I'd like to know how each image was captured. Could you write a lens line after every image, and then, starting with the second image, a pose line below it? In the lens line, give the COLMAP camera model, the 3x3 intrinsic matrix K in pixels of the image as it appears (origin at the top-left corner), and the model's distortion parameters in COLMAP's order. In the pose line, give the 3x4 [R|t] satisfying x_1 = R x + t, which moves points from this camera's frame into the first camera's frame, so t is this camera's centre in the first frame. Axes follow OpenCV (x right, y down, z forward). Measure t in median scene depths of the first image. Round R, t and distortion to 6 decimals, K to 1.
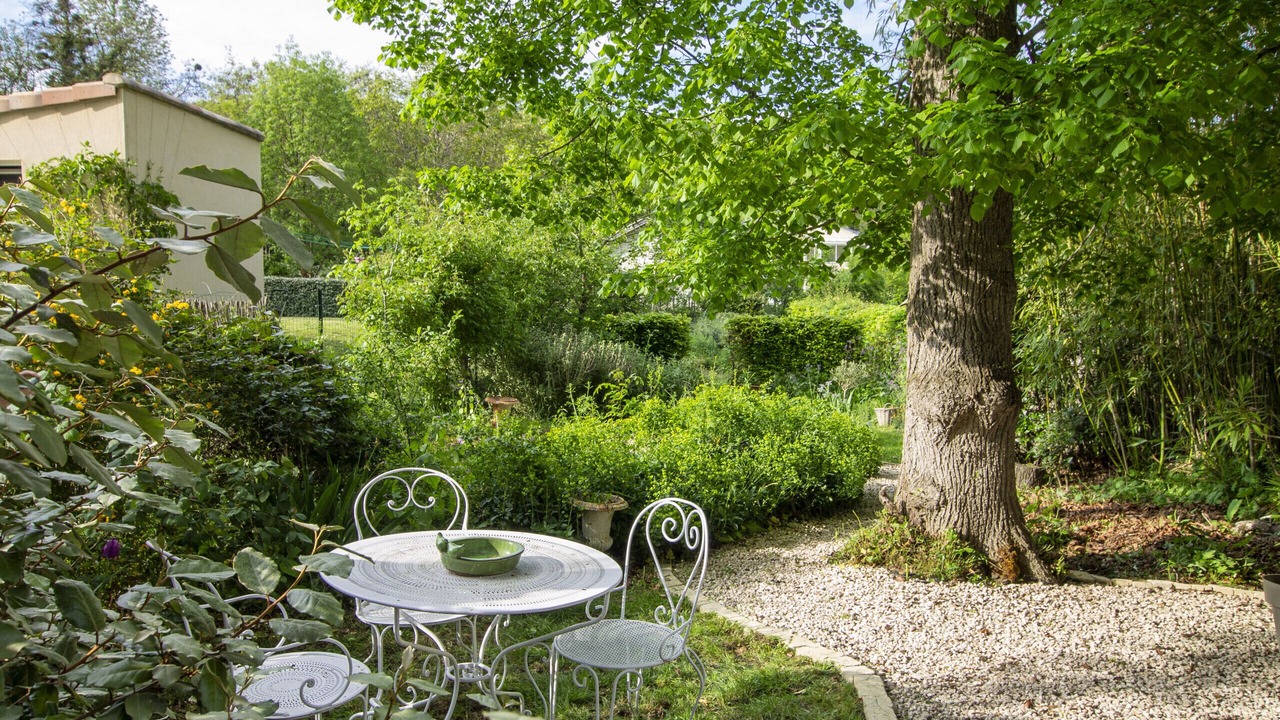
lens RADIAL K [[600.0, 0, 631.3], [0, 600.0, 359.1], [0, 0, 1]] dist [-0.013351, 0.000554]
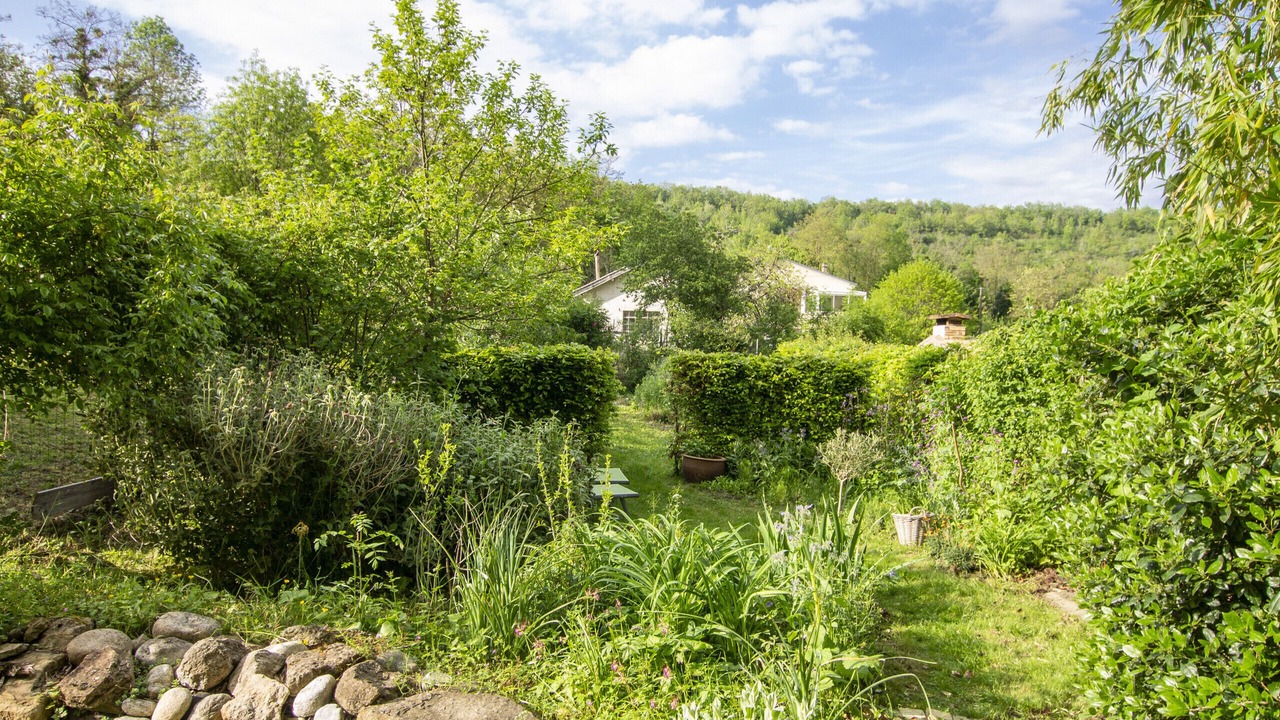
lens RADIAL K [[538.3, 0, 641.6], [0, 538.3, 378.1], [0, 0, 1]] dist [-0.022621, 0.000149]
pose [[0.999495, 0.028471, -0.014135, 0.140522], [-0.028972, 0.998910, -0.036604, -0.019427], [0.013078, 0.036995, 0.999230, 0.398725]]
